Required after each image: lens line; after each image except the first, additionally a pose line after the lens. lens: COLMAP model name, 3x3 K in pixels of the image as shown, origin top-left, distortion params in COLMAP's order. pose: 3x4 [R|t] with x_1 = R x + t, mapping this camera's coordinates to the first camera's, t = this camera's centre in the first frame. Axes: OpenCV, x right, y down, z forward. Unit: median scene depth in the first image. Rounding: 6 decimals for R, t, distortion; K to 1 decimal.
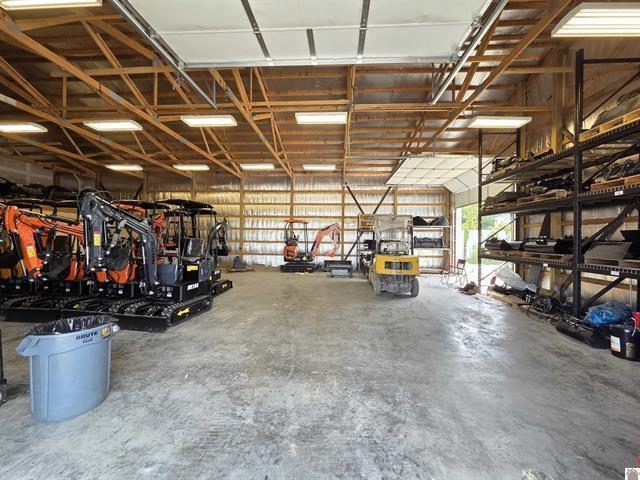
lens RADIAL K [[260.6, 0, 322.8], [0, 260.6, 239.4], [0, 0, 1]] dist [0.006402, -0.001651]
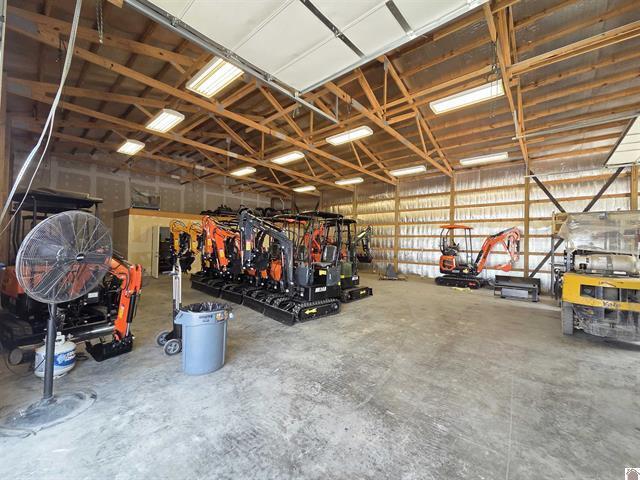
lens RADIAL K [[260.6, 0, 321.4], [0, 260.6, 240.1], [0, 0, 1]] dist [0.006402, -0.001651]
pose [[0.792652, -0.002032, -0.609671, 0.134467], [-0.013915, 0.999674, -0.021424, -0.003177], [0.609515, 0.025466, 0.792365, 0.097746]]
